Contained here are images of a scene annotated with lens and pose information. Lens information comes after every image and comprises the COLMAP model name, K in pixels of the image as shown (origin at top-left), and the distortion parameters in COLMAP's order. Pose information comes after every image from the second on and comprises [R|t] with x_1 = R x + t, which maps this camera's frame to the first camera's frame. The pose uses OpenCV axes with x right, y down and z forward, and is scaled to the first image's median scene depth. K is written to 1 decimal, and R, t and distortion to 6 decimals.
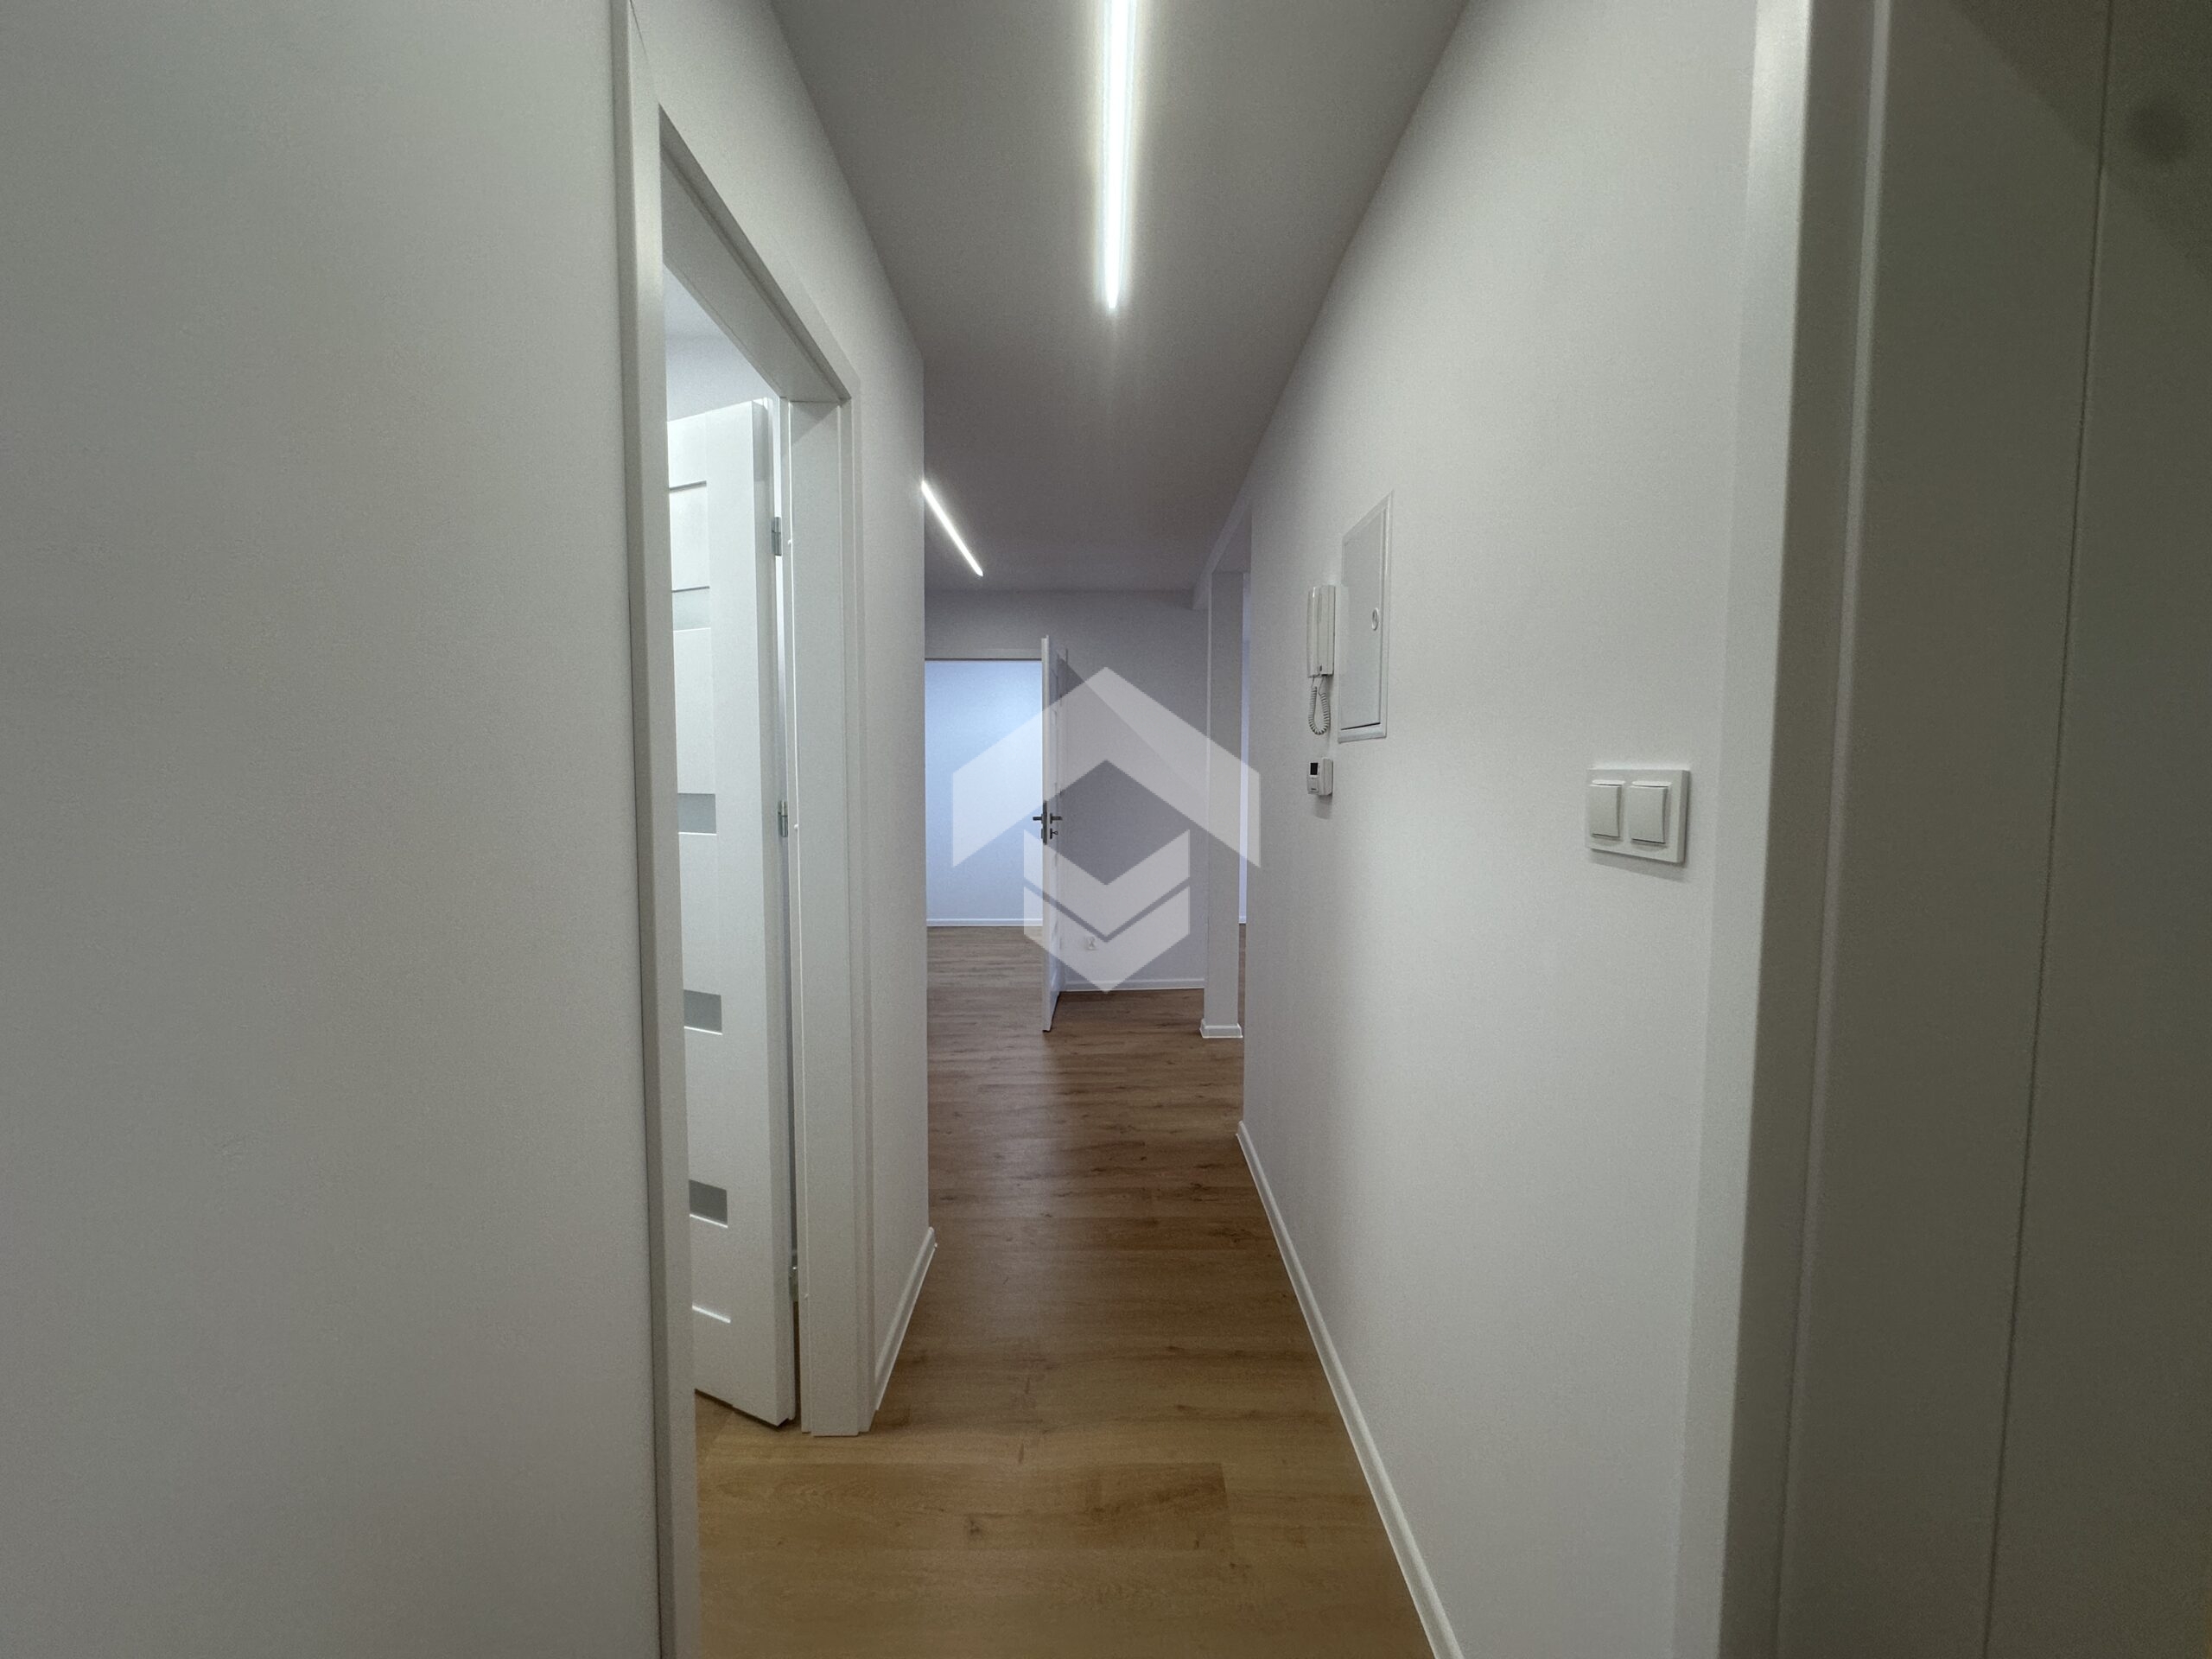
lens RADIAL K [[881.9, 0, 1098.1], [0, 881.9, 833.6], [0, 0, 1]] dist [-0.004745, 0.001253]
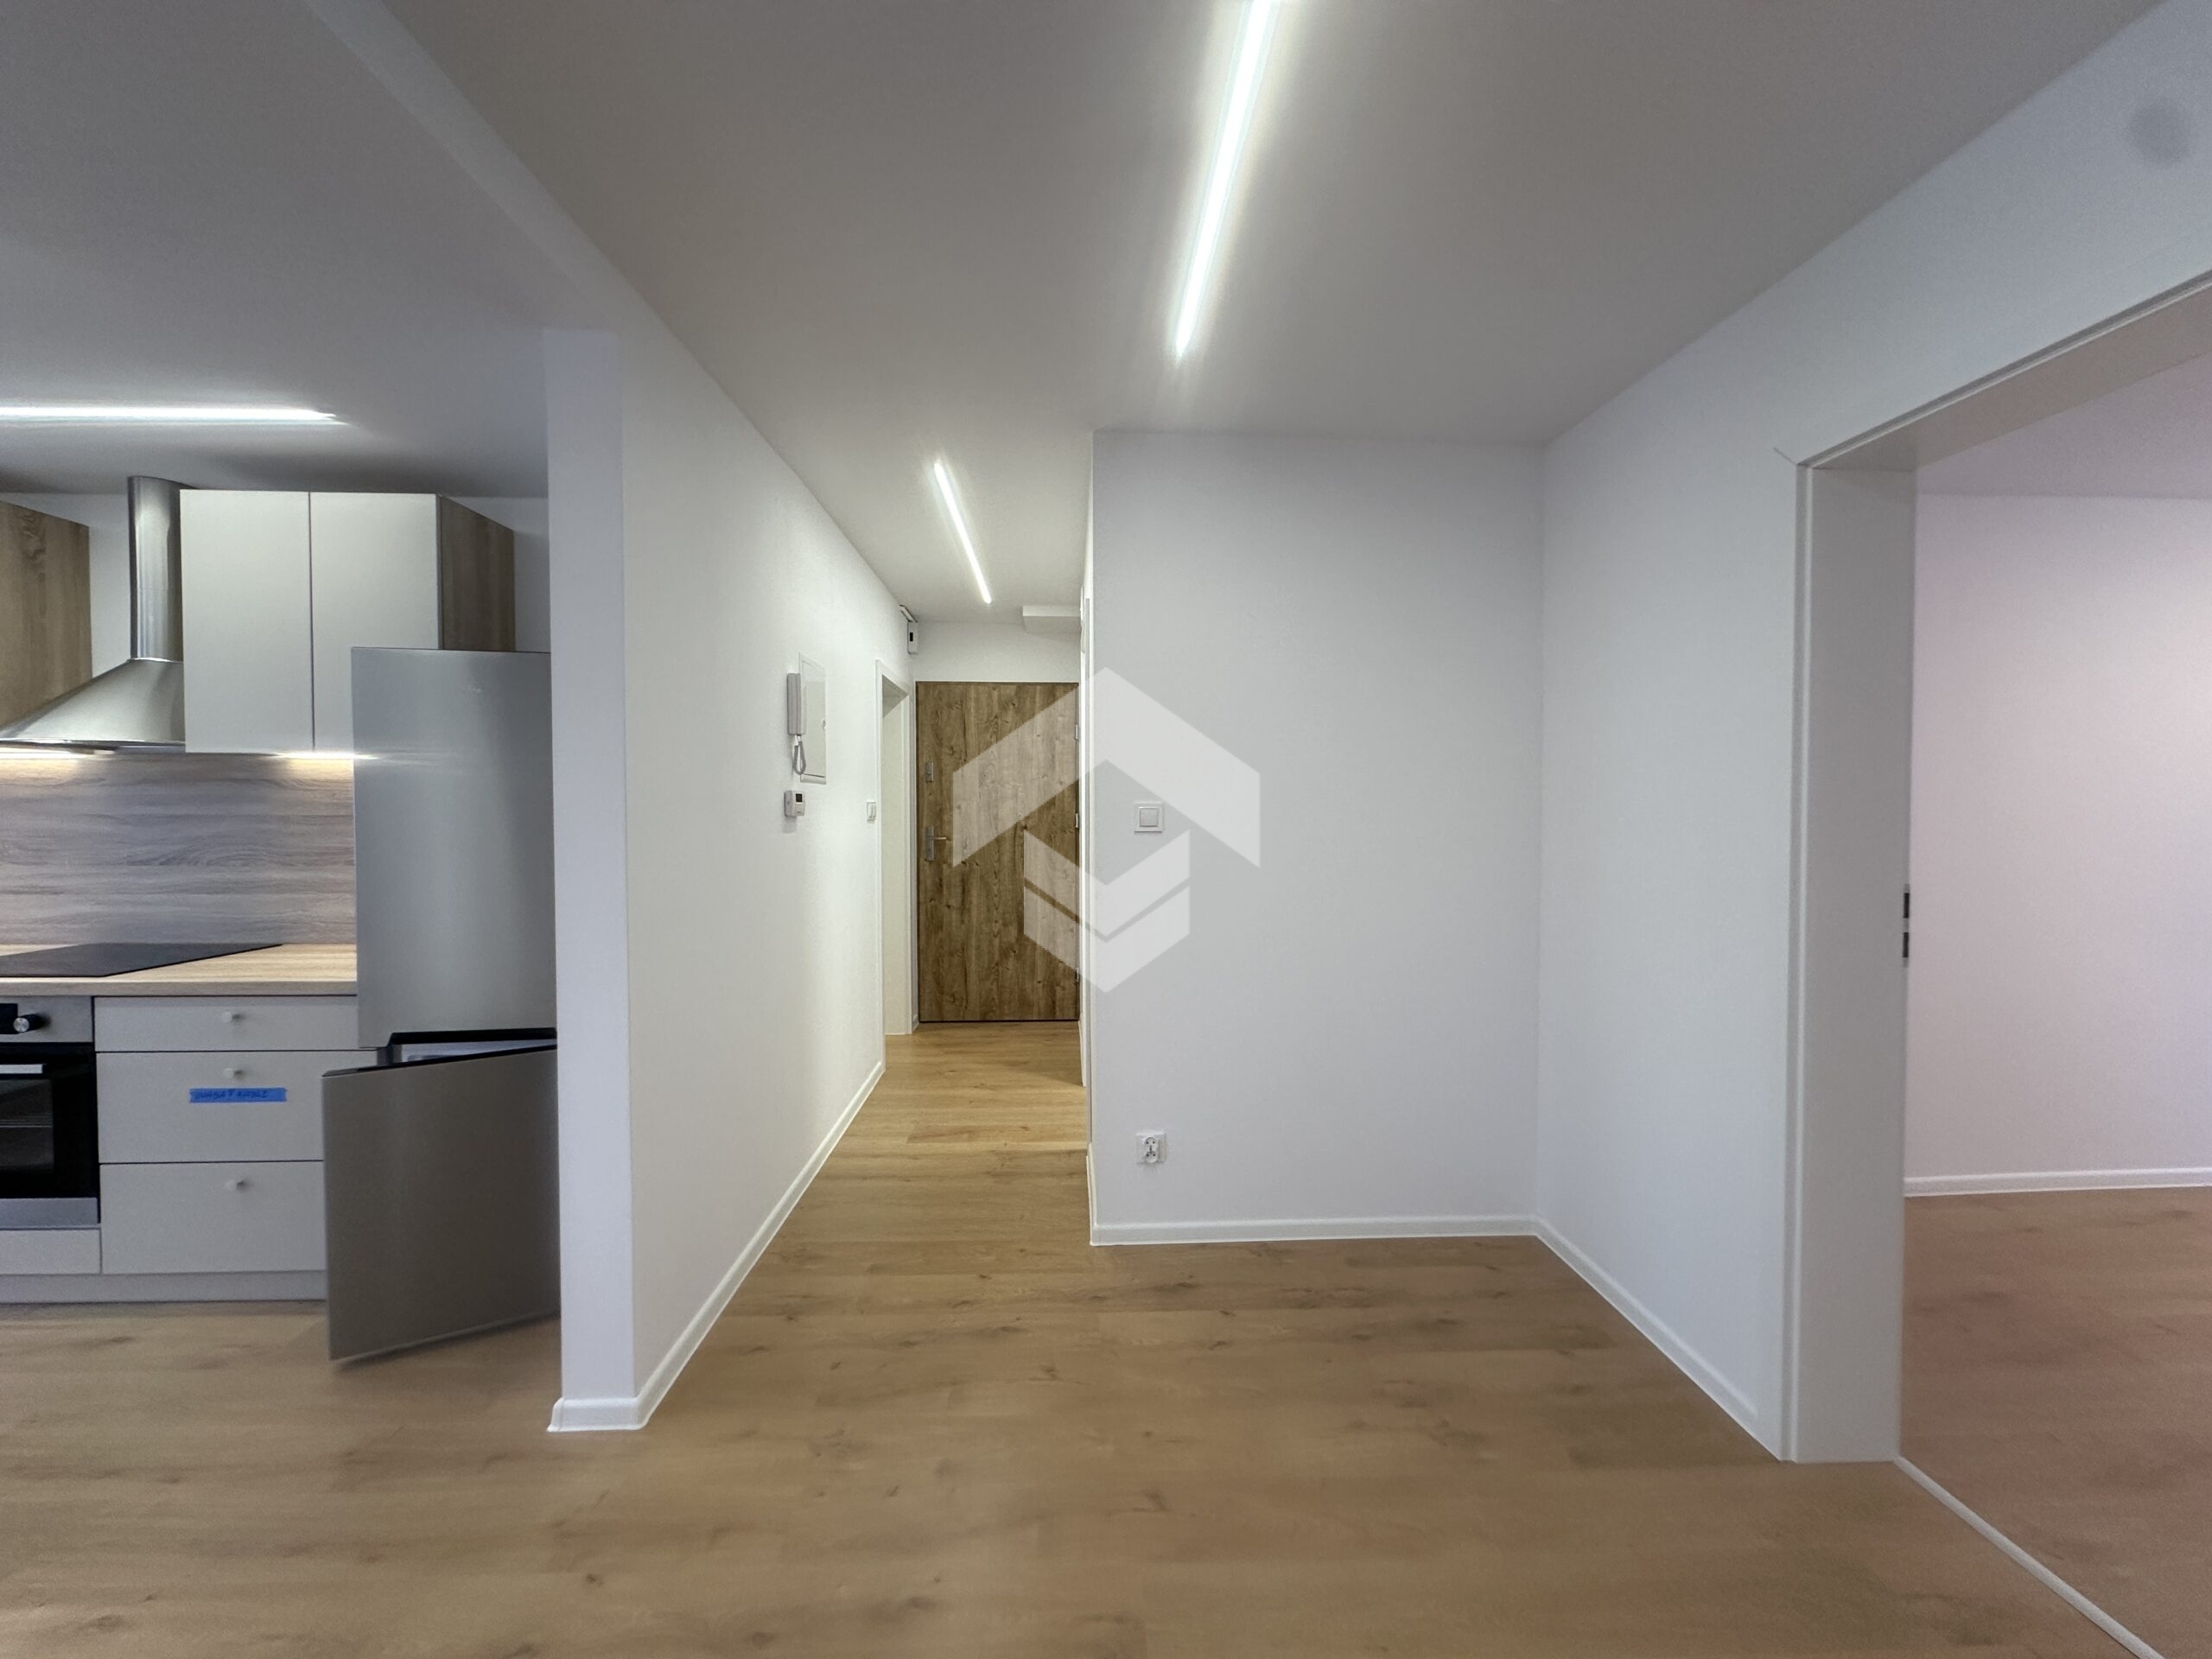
lens RADIAL K [[881.9, 0, 1107.3], [0, 881.9, 828.8], [0, 0, 1]] dist [-0.004745, 0.001253]
pose [[-0.998820, -0.006071, -0.048191, -0.123080], [-0.010573, 0.995543, 0.093719, -0.109489], [0.047408, 0.094118, -0.994432, 1.662975]]
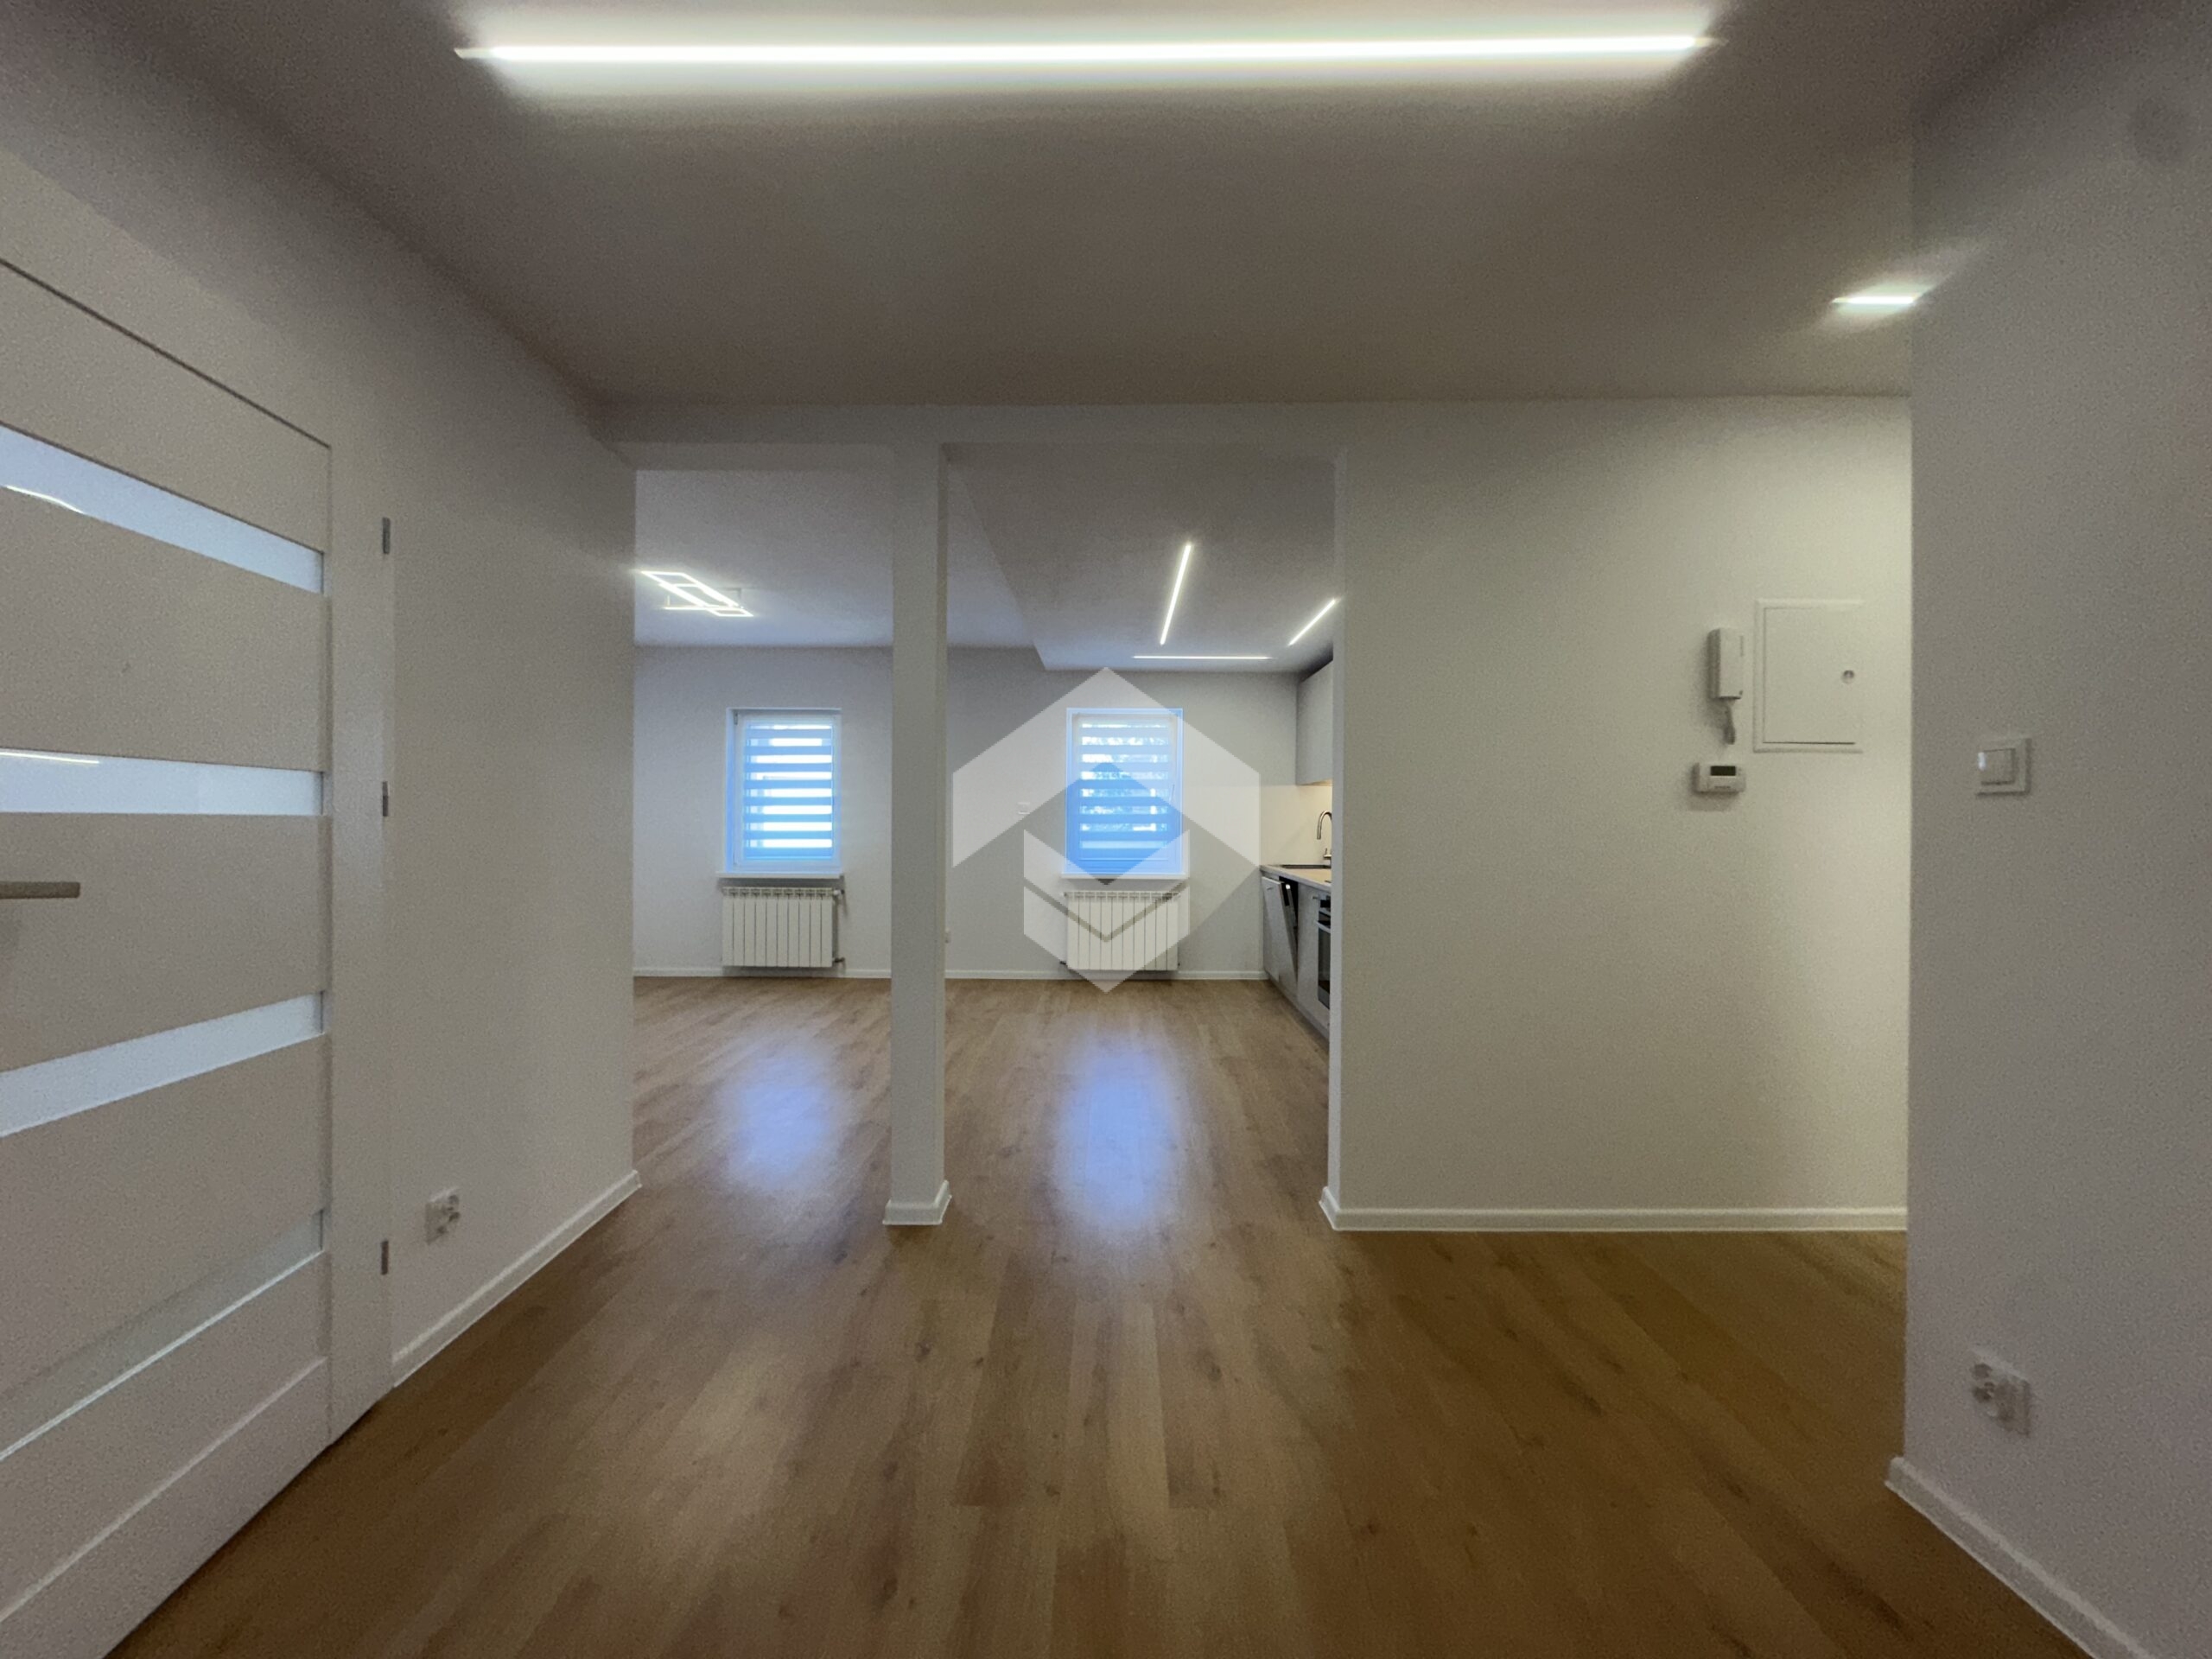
lens RADIAL K [[881.9, 0, 1104.3], [0, 881.9, 830.9], [0, 0, 1]] dist [-0.004745, 0.001253]
pose [[0.000768, -0.017424, 0.999848, -0.672893], [0.065568, 0.997698, 0.017336, -0.045686], [-0.997848, 0.065545, 0.001908, 1.271395]]
